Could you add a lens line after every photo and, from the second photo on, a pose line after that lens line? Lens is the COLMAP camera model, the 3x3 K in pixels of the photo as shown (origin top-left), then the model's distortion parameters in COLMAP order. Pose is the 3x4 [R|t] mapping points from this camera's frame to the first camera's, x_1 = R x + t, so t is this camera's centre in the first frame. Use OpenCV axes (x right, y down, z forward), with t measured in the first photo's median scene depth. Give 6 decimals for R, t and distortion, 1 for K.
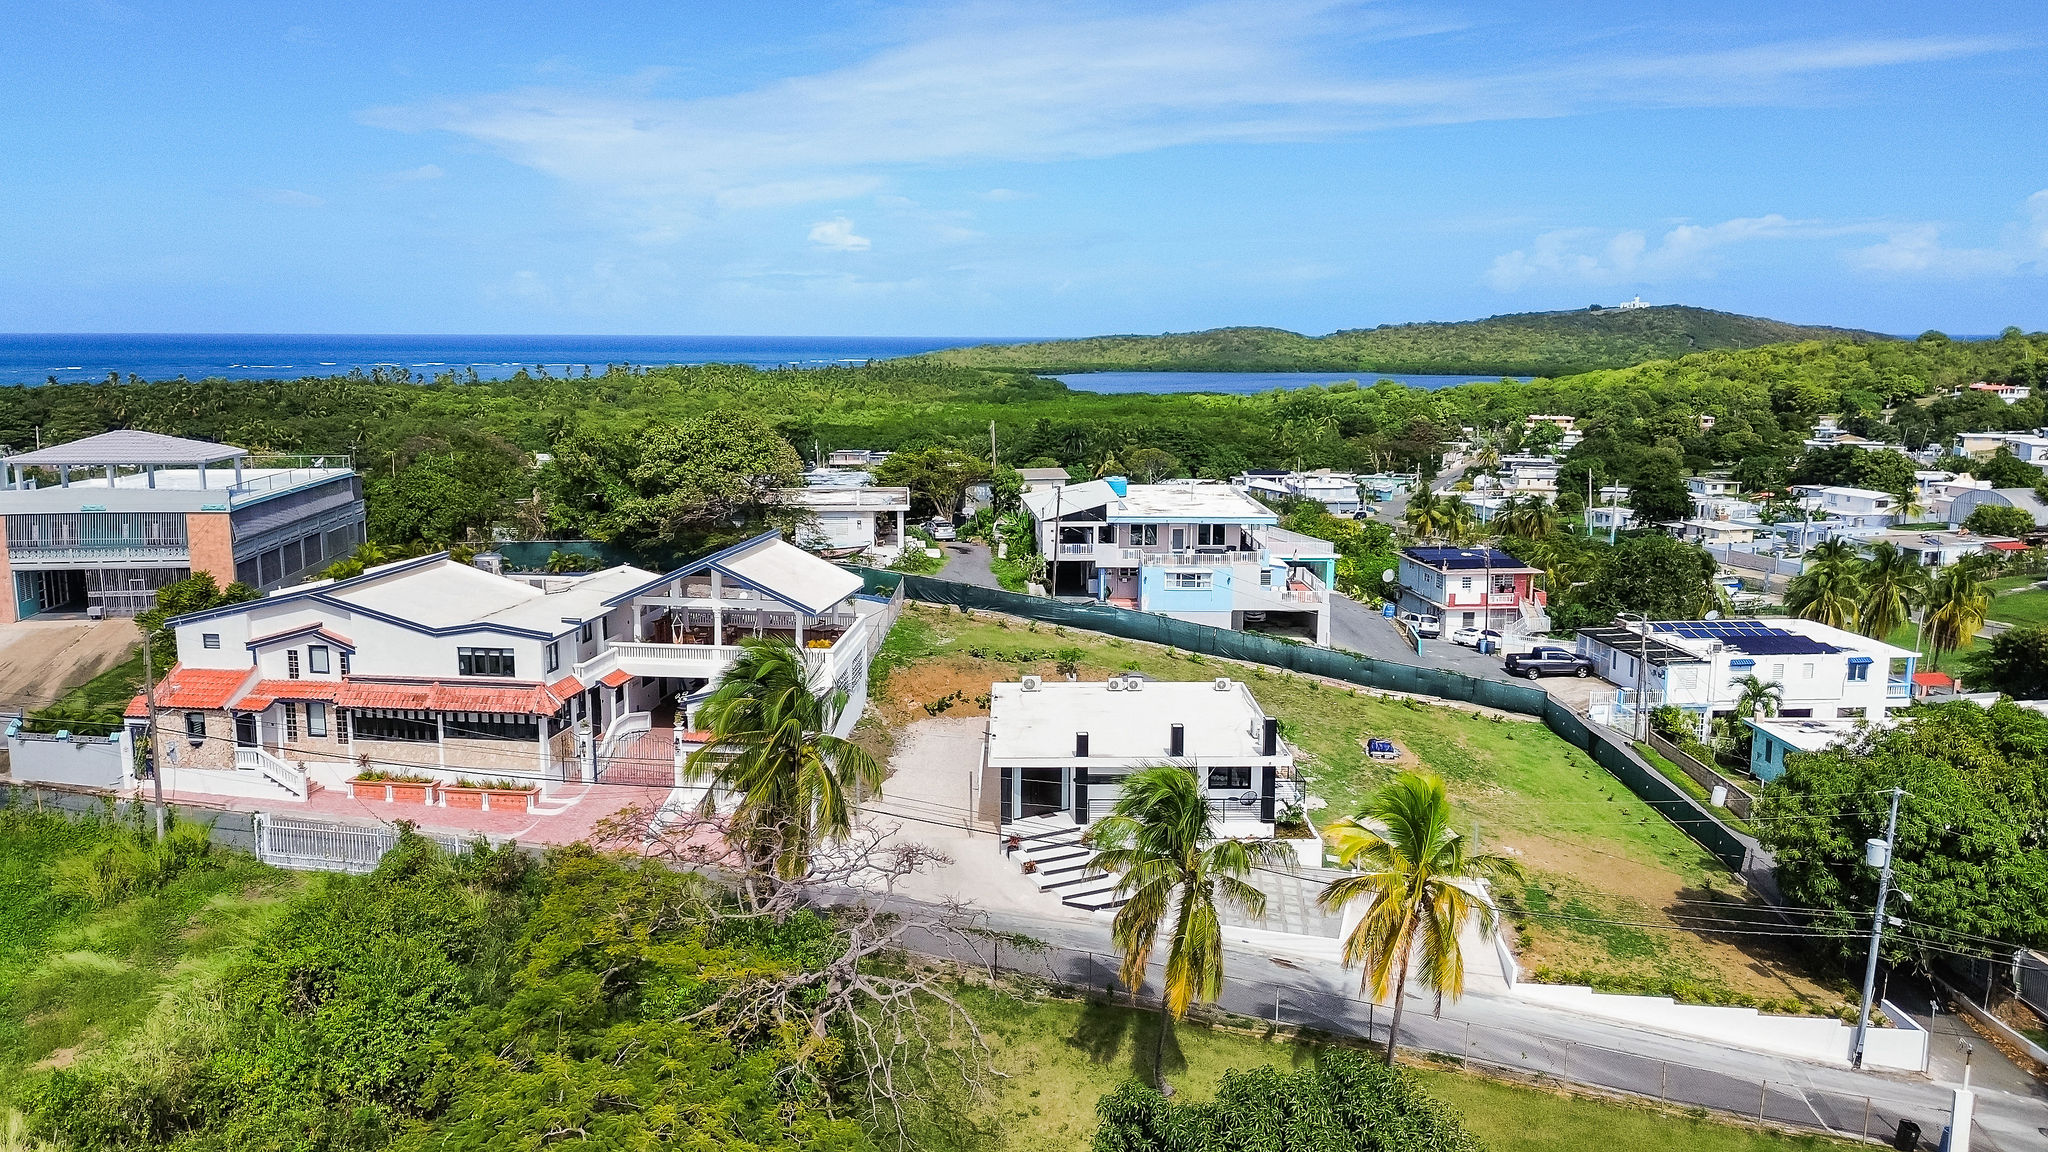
lens RADIAL K [[1451.6, 0, 1024.0], [0, 1451.6, 576.0], [0, 0, 1]] dist [0.082126, -0.088076]
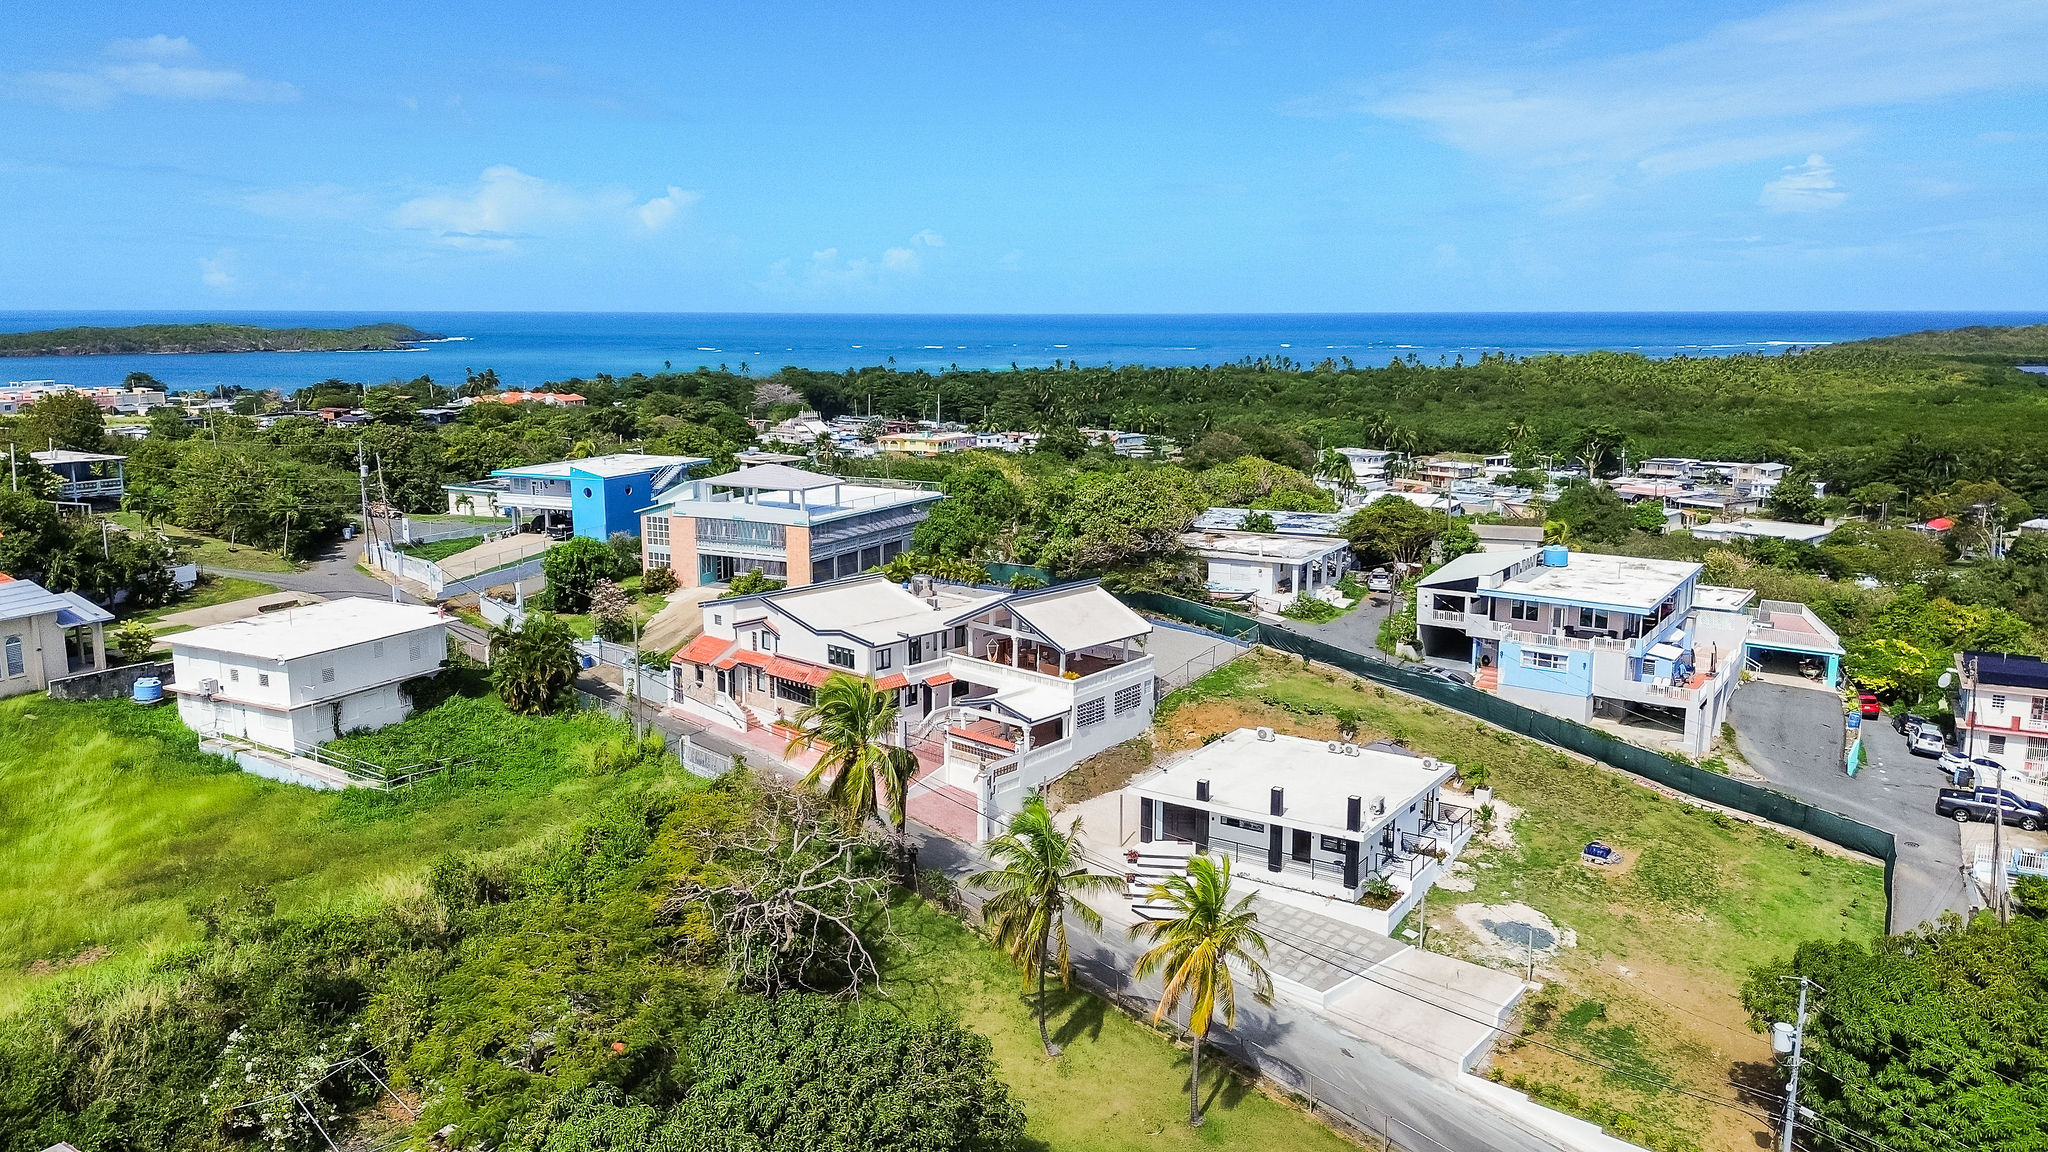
lens RADIAL K [[1474.3, 0, 1035.9], [0, 1474.3, 578.7], [0, 0, 1]] dist [0.068729, -0.080621]
pose [[0.826708, 0.101742, -0.553356, 0.386162], [-0.093720, 0.994675, 0.042868, -0.064553], [0.554771, 0.016421, 0.831841, -0.068398]]
